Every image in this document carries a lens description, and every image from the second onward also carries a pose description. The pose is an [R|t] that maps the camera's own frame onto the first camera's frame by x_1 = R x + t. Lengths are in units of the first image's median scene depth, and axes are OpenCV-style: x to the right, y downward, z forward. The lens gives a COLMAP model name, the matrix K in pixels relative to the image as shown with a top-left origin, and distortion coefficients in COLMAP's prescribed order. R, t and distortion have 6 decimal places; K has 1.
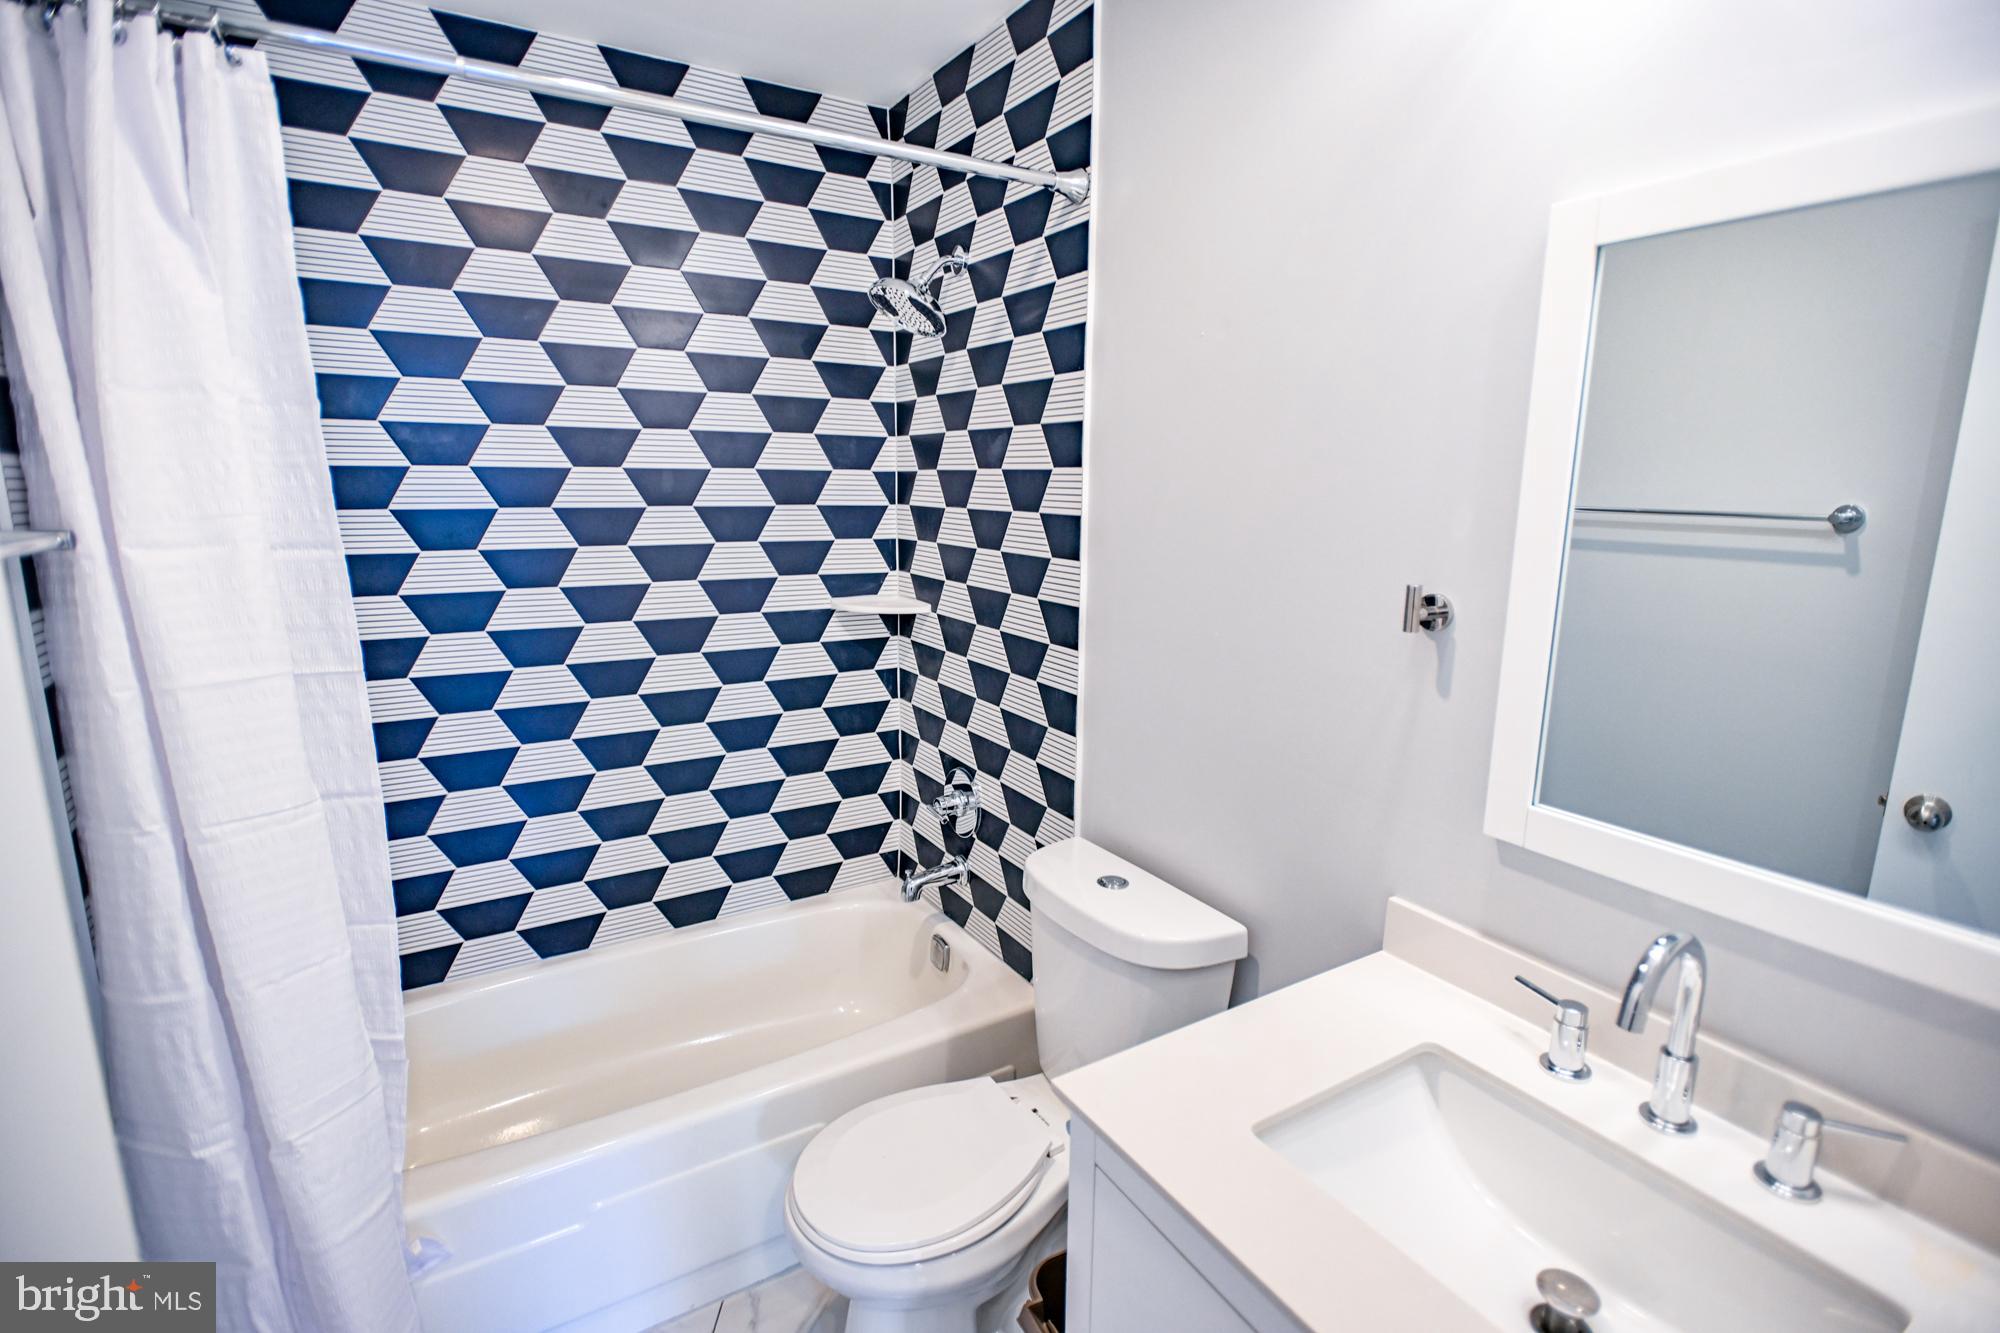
lens RADIAL K [[942.8, 0, 1007.4], [0, 942.8, 660.5], [0, 0, 1]] dist [-0.005444, -0.003912]
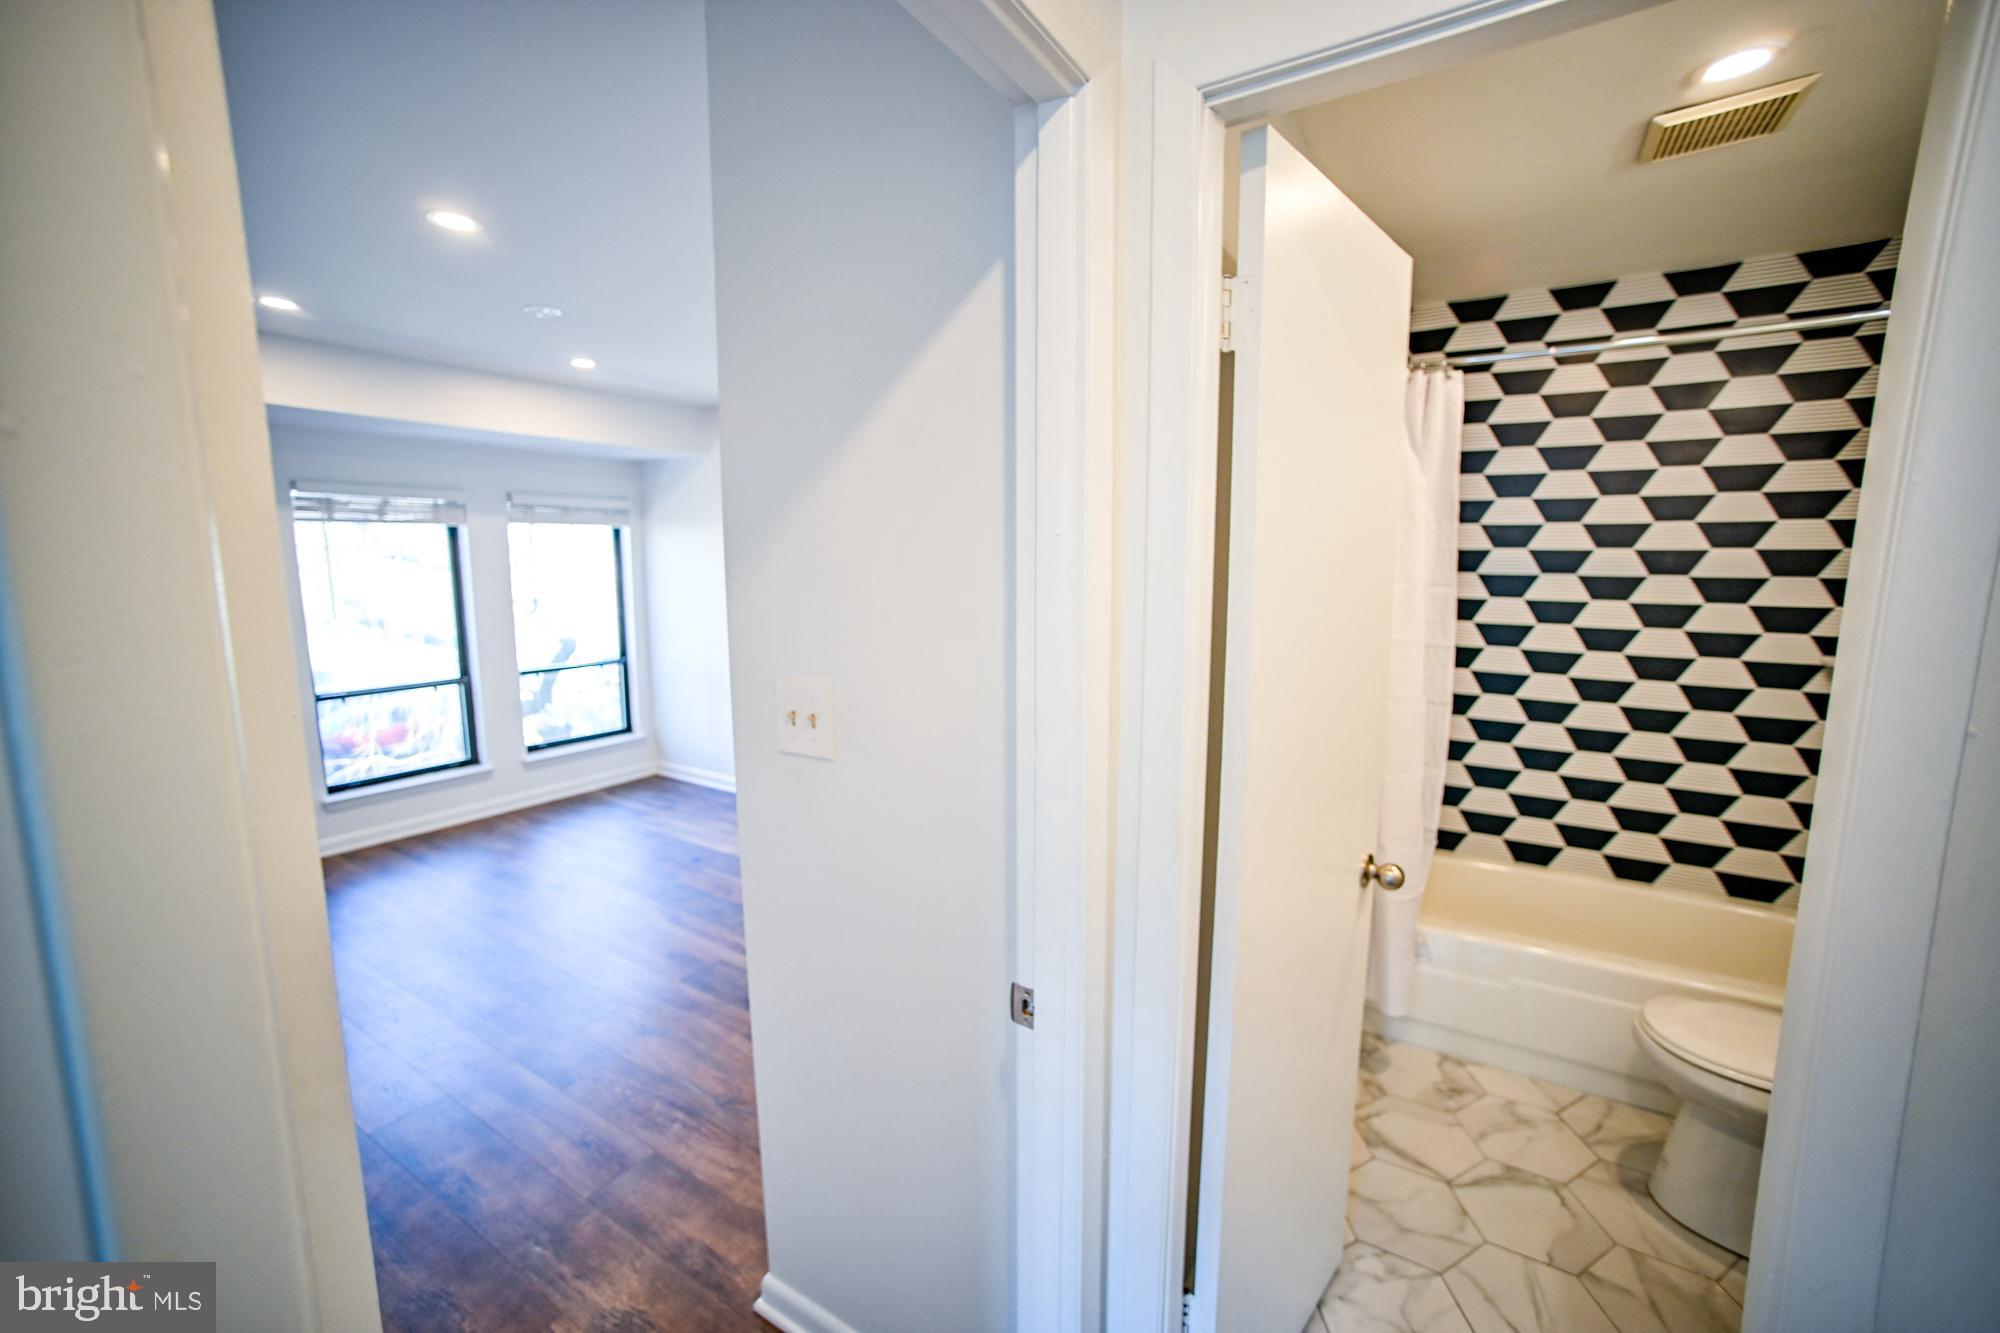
lens RADIAL K [[801.7, 0, 994.4], [0, 801.7, 667.4], [0, 0, 1]] dist [-0.037078, 0.006545]
pose [[0.439977, 0.113948, -0.890750, 0.259673], [-0.166433, 0.985079, 0.043807, 0.088390], [0.882451, 0.128976, 0.452376, -0.406518]]
